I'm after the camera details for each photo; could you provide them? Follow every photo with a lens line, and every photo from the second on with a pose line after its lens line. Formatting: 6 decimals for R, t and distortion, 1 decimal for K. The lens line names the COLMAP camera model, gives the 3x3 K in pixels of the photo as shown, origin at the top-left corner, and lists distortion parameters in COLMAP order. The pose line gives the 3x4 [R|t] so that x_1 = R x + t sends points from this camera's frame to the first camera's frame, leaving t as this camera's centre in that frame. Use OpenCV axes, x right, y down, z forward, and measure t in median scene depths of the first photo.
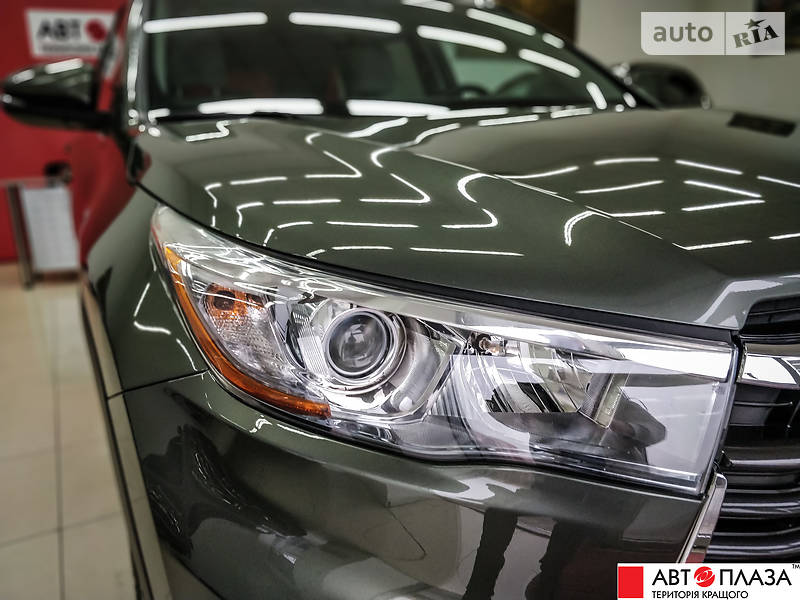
lens RADIAL K [[668.0, 0, 414.2], [0, 668.0, 298.3], [0, 0, 1]] dist [-0.031432, -0.001945]
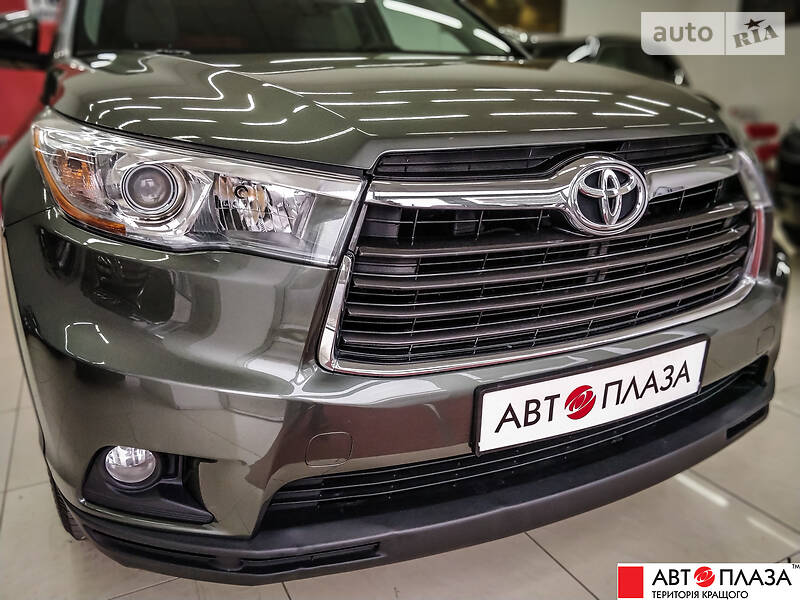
lens RADIAL K [[646.9, 0, 400.0], [0, 646.9, 300.0], [0, 0, 1]] dist [0.059528, -0.076758]
pose [[0.999425, 0.023133, -0.024794, 0.530497], [-0.022190, 0.999044, 0.037666, 0.260856], [0.025641, -0.037094, 0.998983, -0.485858]]
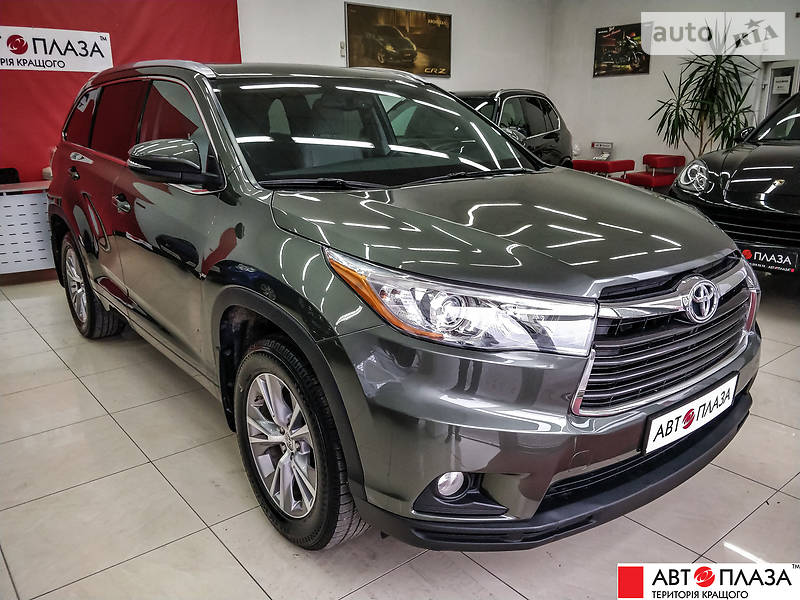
lens RADIAL K [[646.9, 0, 400.0], [0, 646.9, 300.0], [0, 0, 1]] dist [0.059528, -0.076758]
pose [[0.980483, -0.030167, 0.194274, -0.742167], [0.025857, 0.999361, 0.024684, -0.029231], [-0.194895, -0.019179, 0.980637, -1.313054]]
